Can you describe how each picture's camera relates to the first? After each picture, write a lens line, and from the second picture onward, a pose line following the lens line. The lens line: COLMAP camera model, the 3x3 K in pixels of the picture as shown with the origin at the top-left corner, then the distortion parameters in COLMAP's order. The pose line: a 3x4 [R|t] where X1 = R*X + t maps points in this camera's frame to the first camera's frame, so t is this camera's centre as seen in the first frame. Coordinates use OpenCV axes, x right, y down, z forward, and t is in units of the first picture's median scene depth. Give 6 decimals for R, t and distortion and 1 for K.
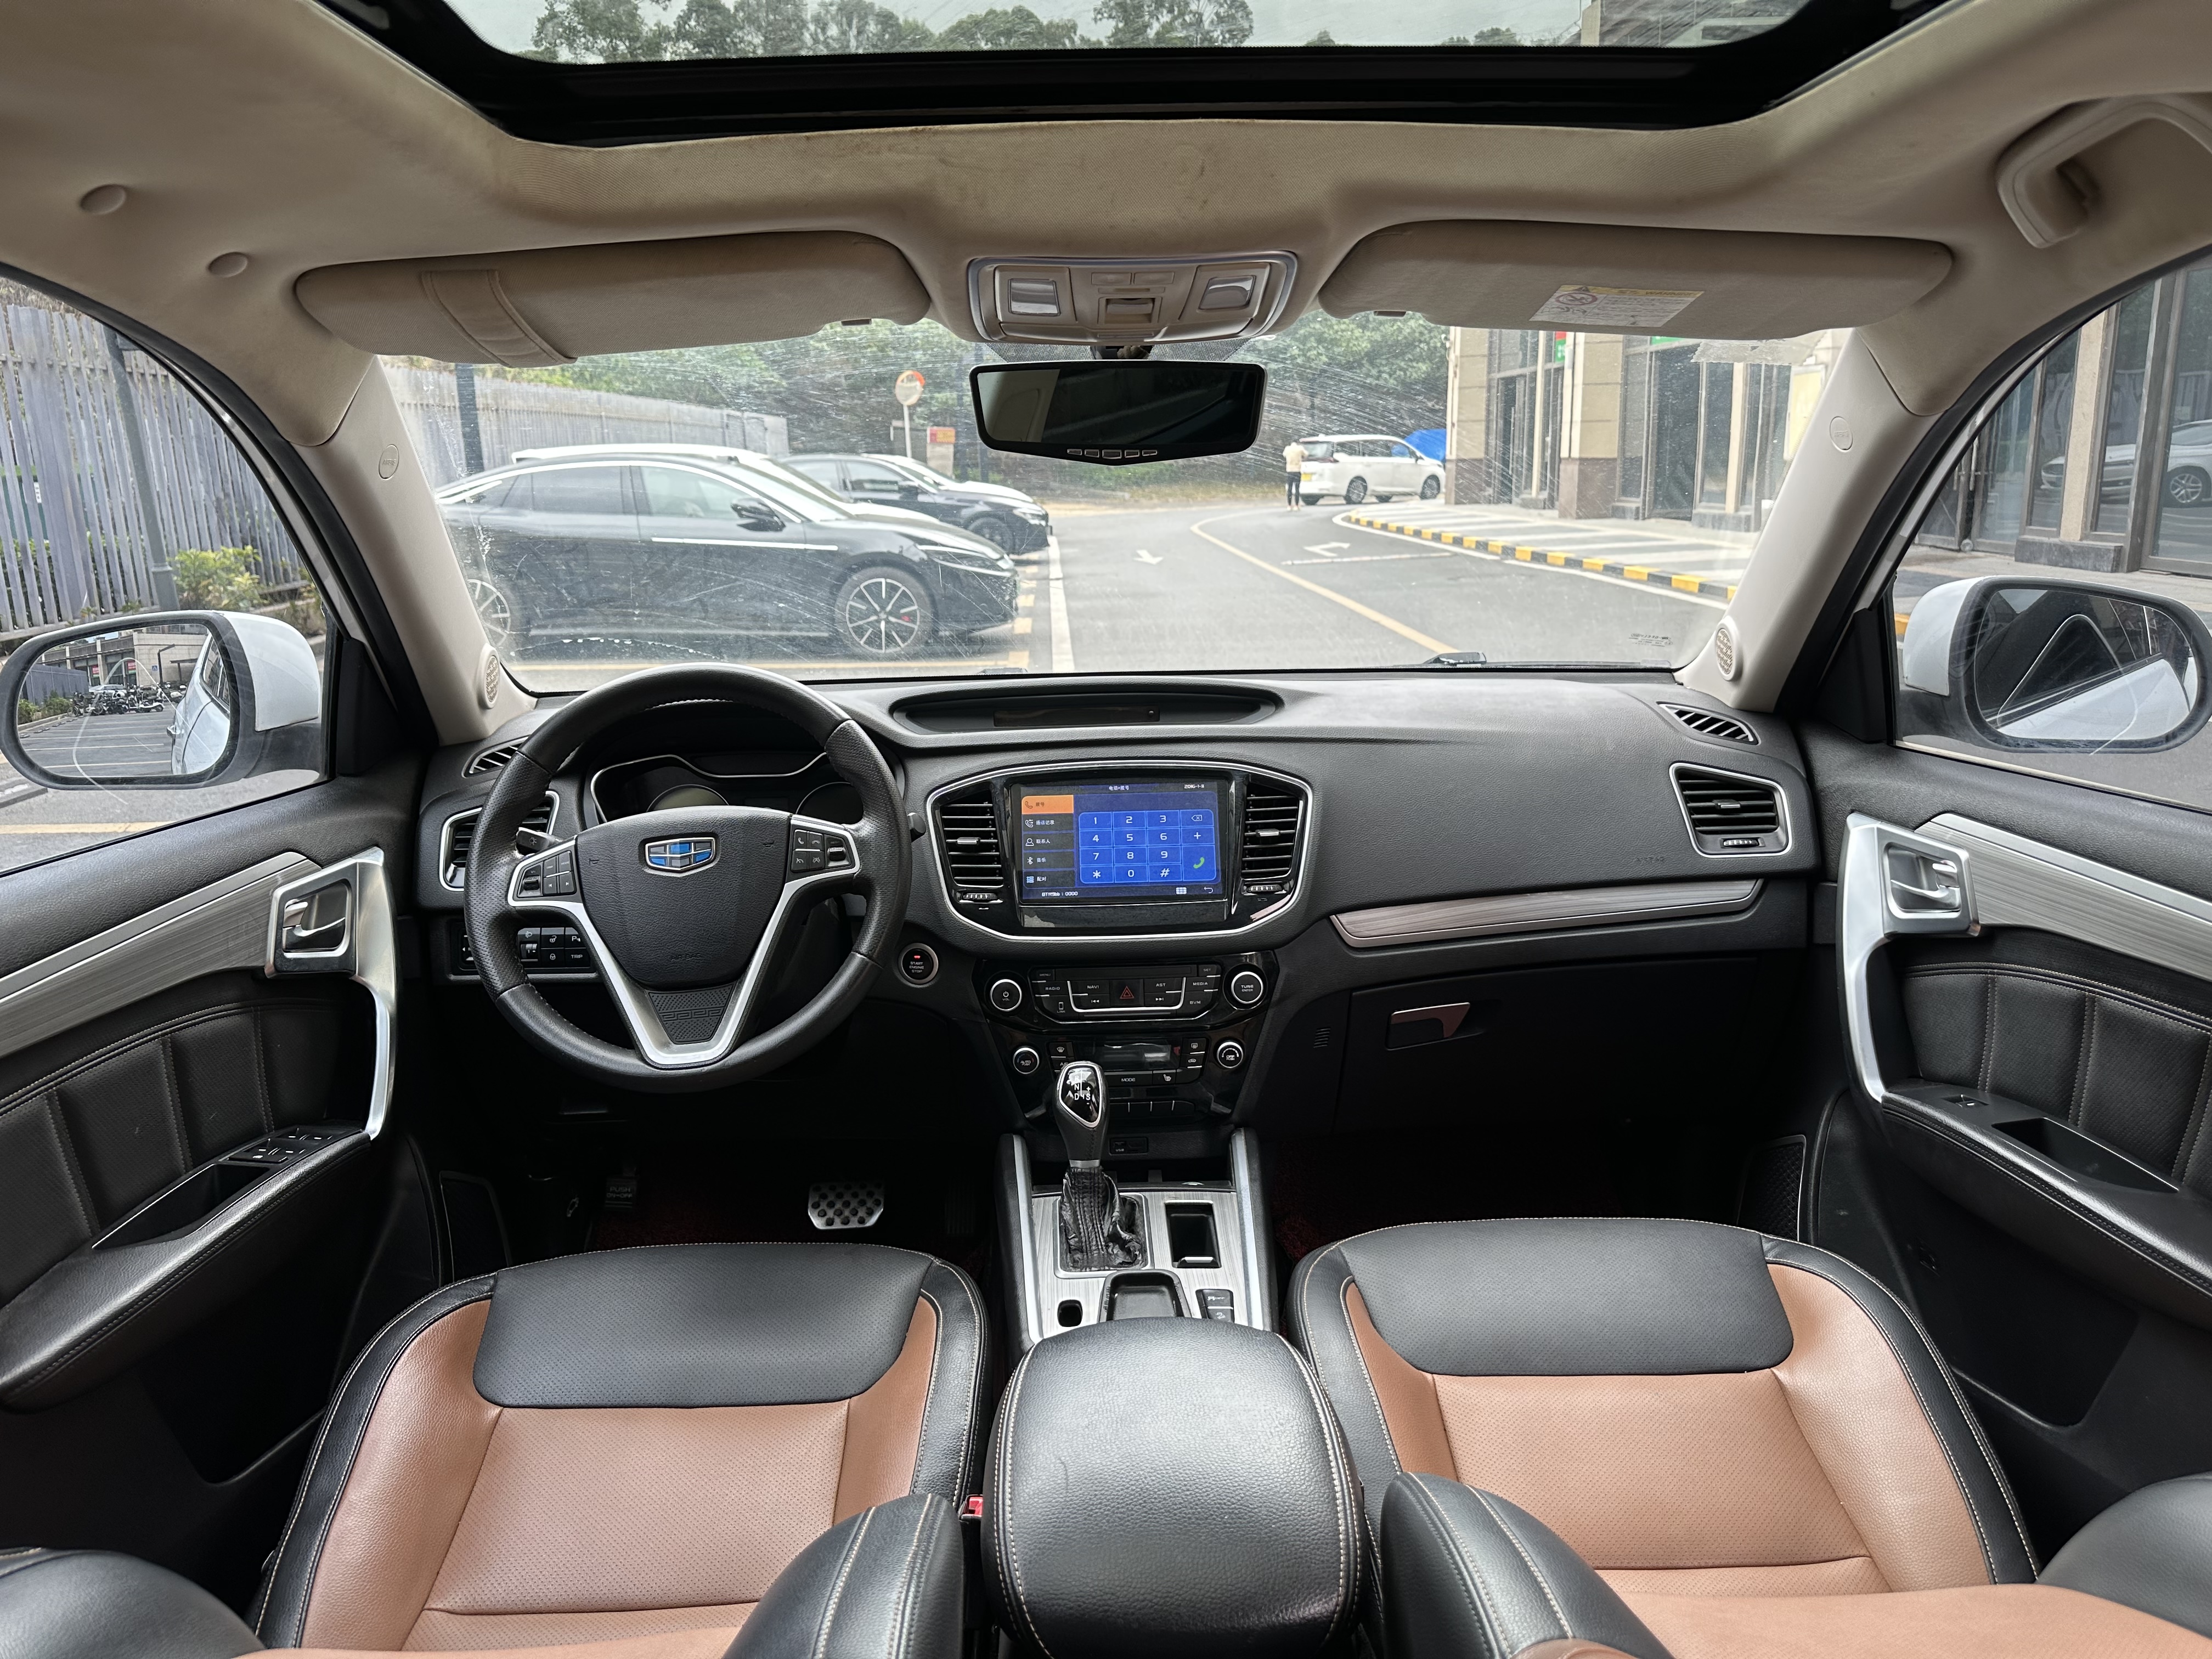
lens RADIAL K [[1553.2, 0, 1108.2], [0, 1553.2, 823.4], [0, 0, 1]] dist [0.083775, -0.125064]
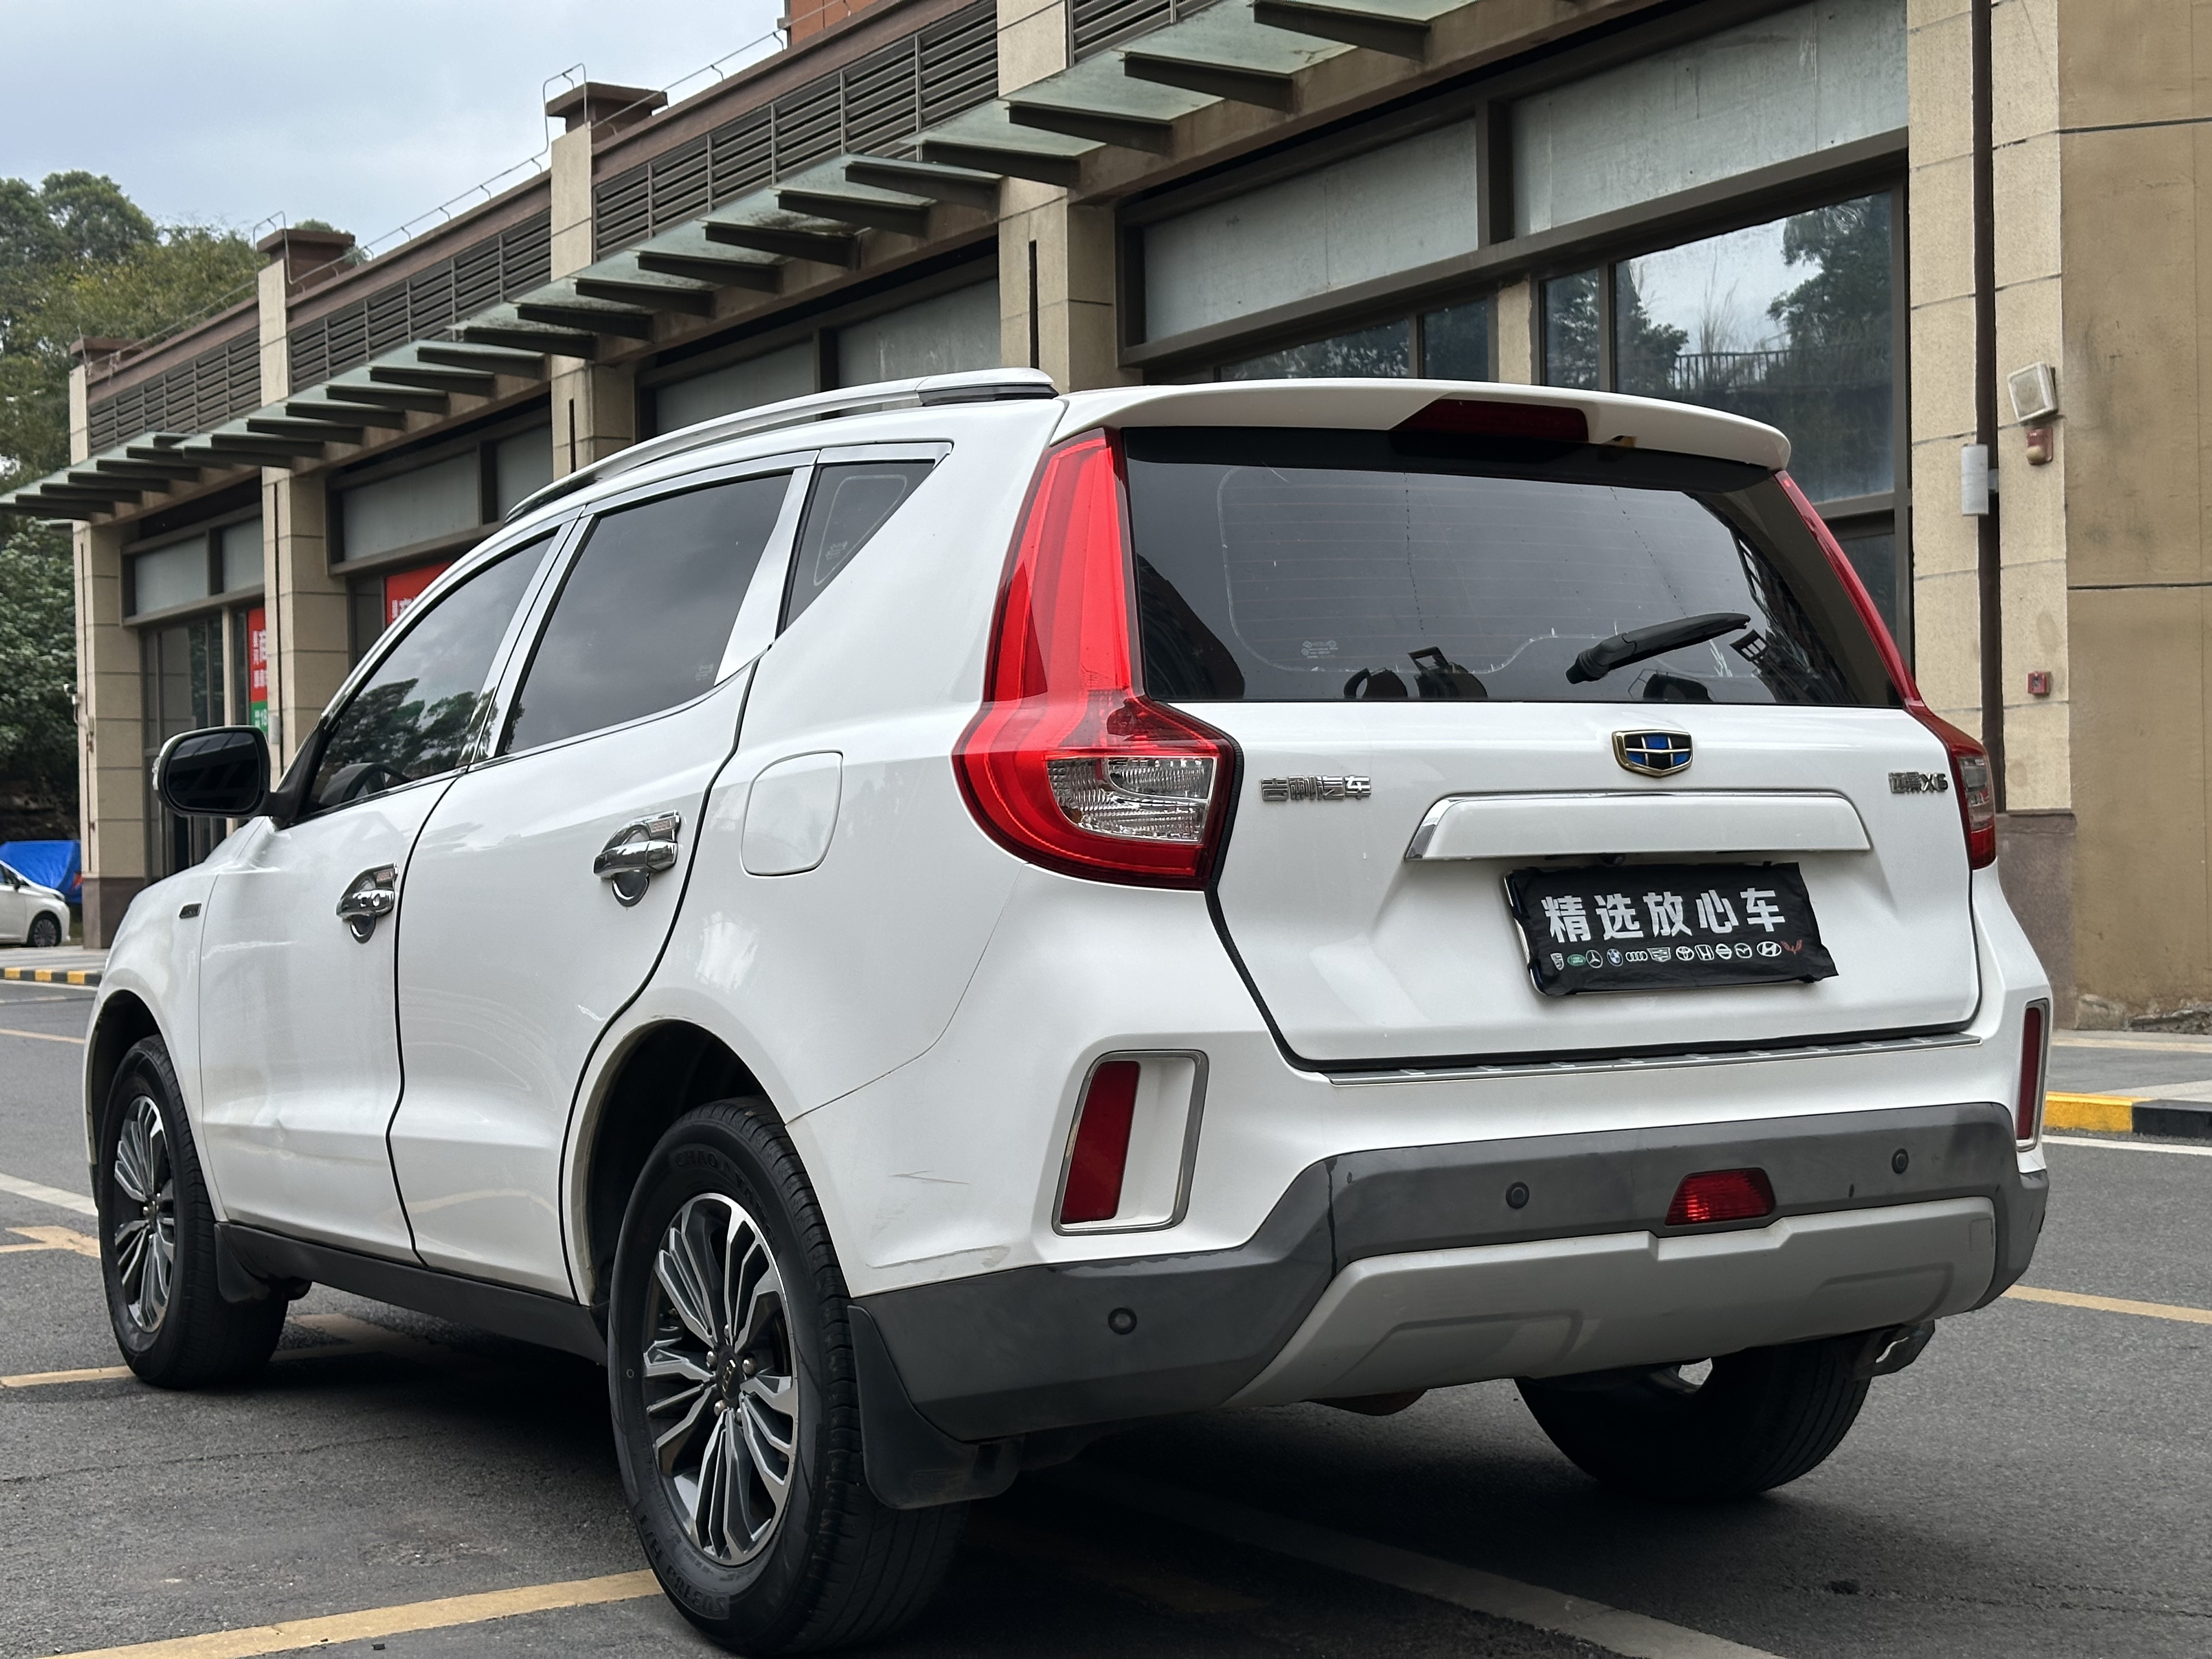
lens RADIAL K [[3106.8, 0, 1066.4], [0, 3106.8, 828.4], [0, 0, 1]] dist [0.127205, -0.024166]
pose [[0.863147, 0.016239, 0.504691, -1.602875], [0.113012, 0.967917, -0.224422, 1.510686], [-0.492143, 0.250746, 0.833620, -4.944567]]
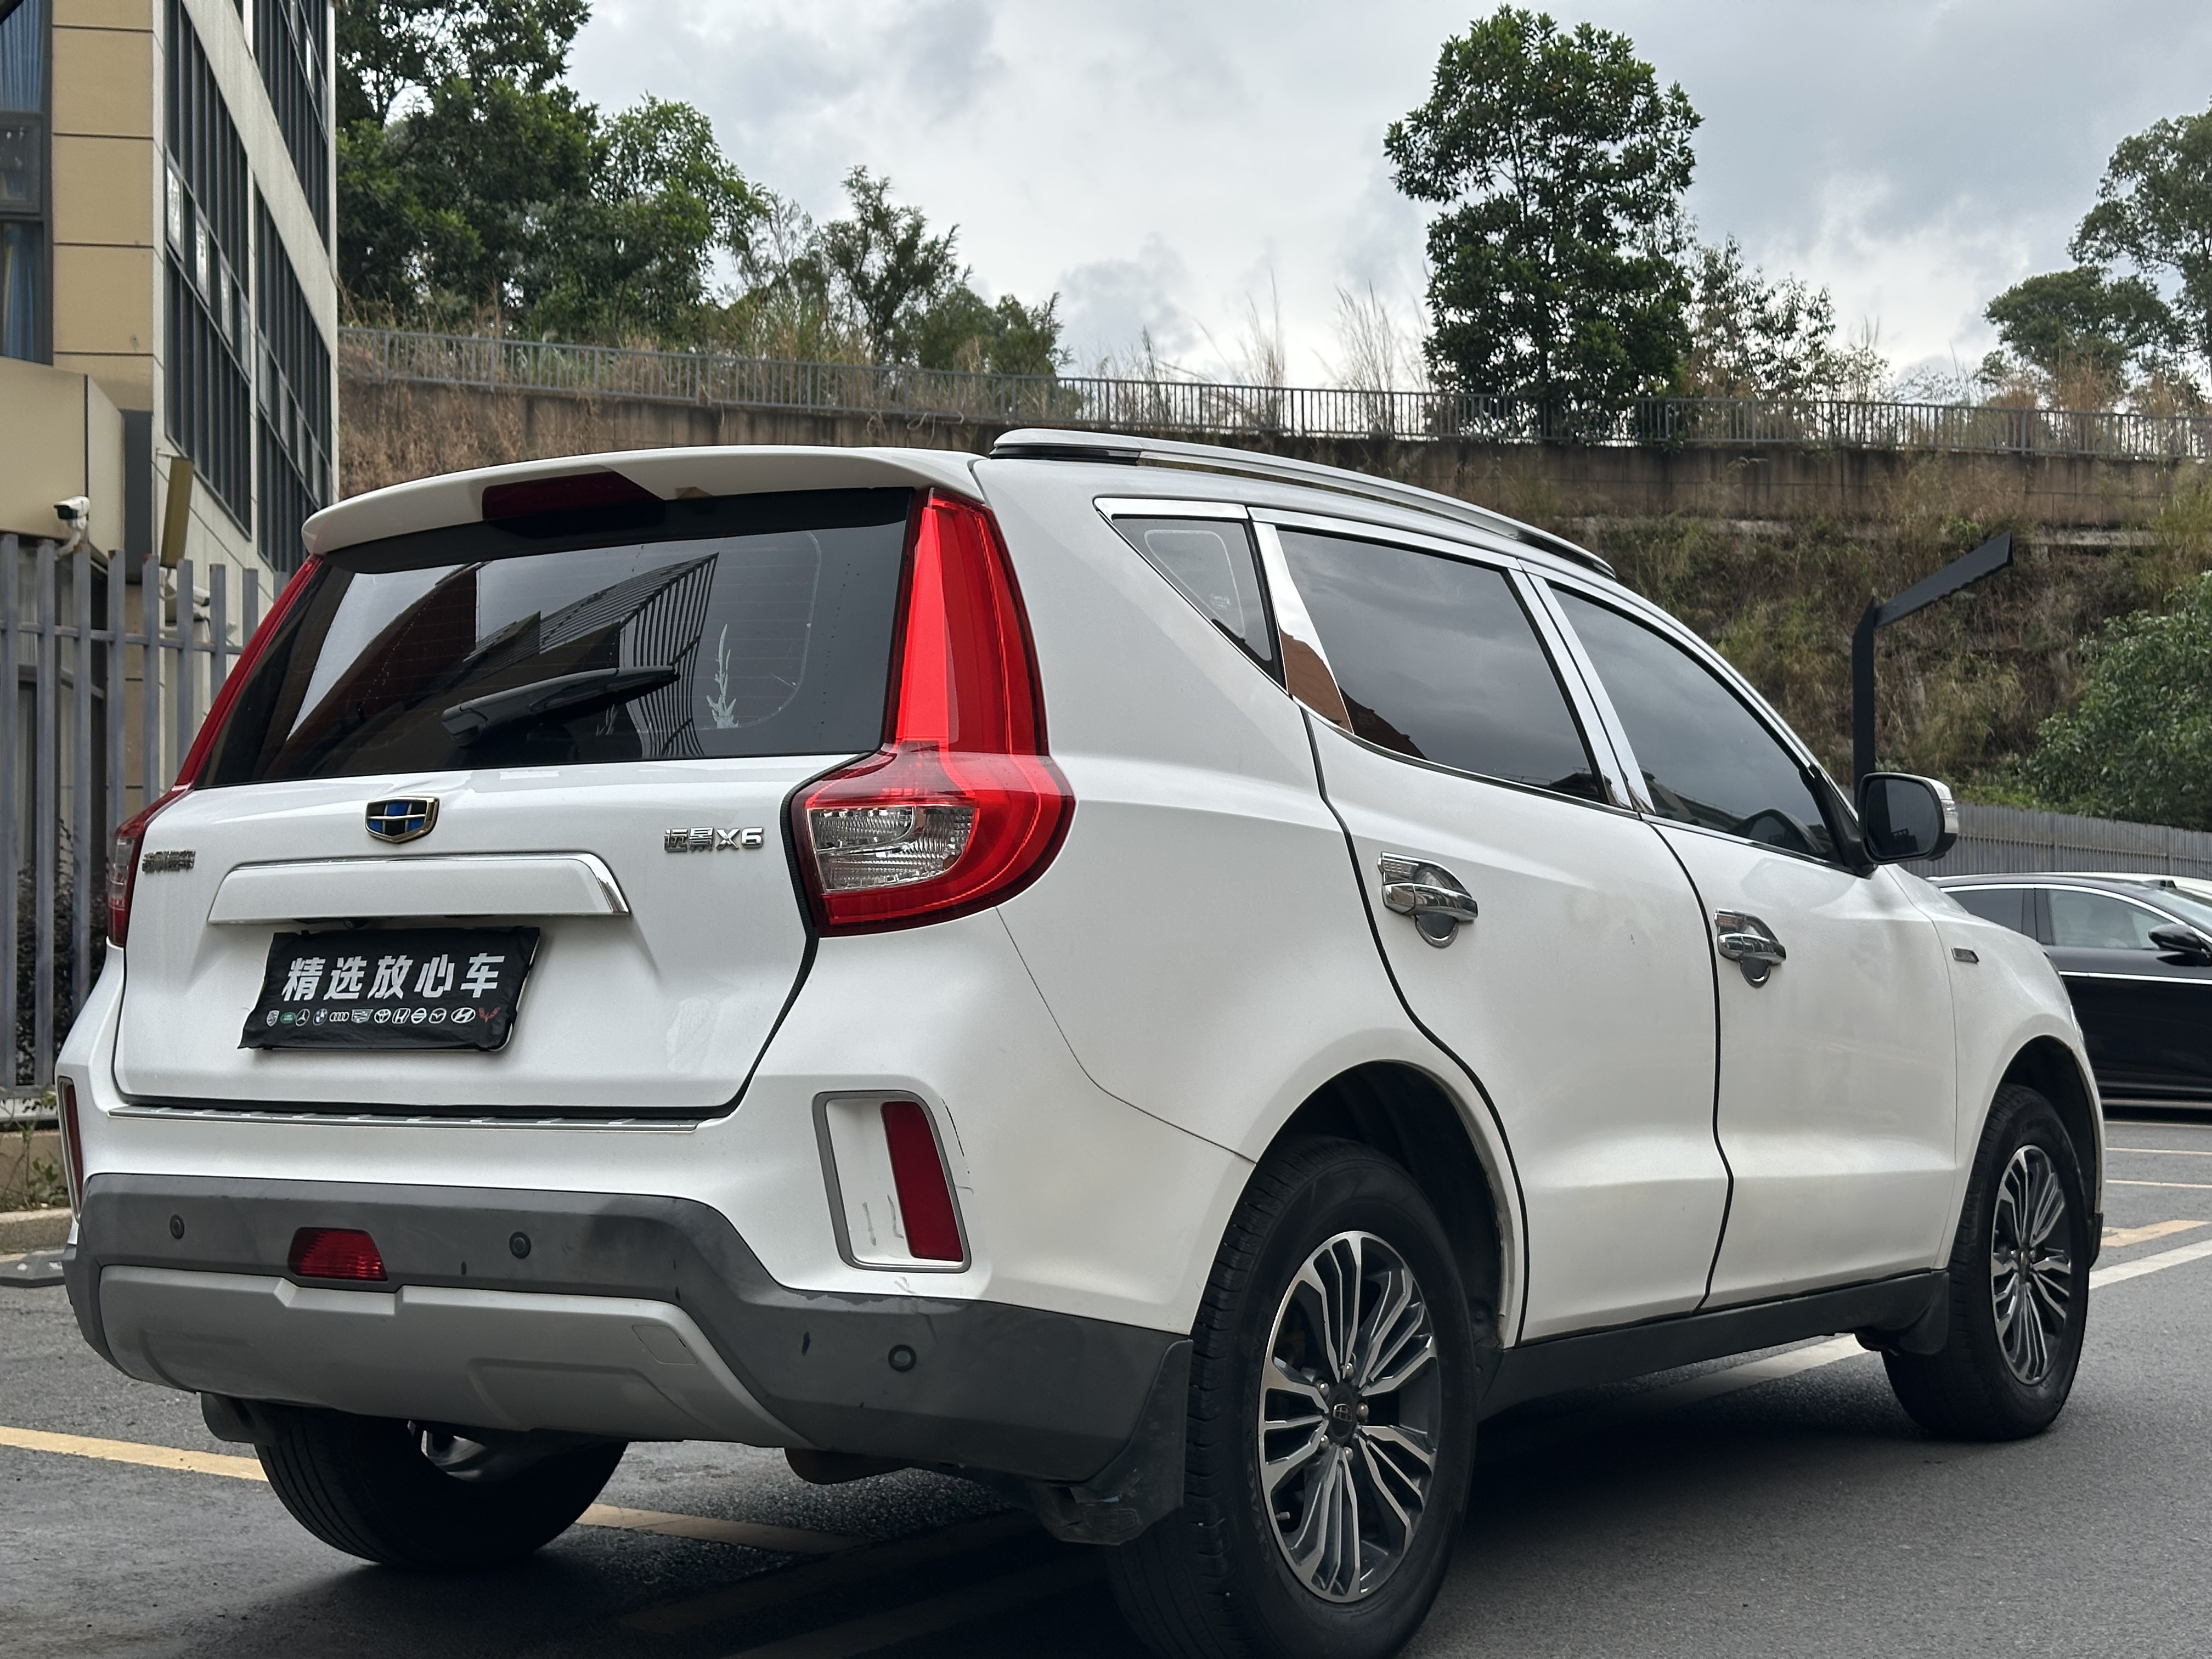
lens RADIAL K [[3099.1, 0, 1106.0], [0, 3099.1, 829.5], [0, 0, 1]] dist [0.180815, -0.295392]
pose [[0.811461, -0.001023, -0.584405, 2.183278], [-0.152948, 0.964772, -0.214062, 1.409843], [0.564037, 0.263087, 0.782718, -4.784996]]
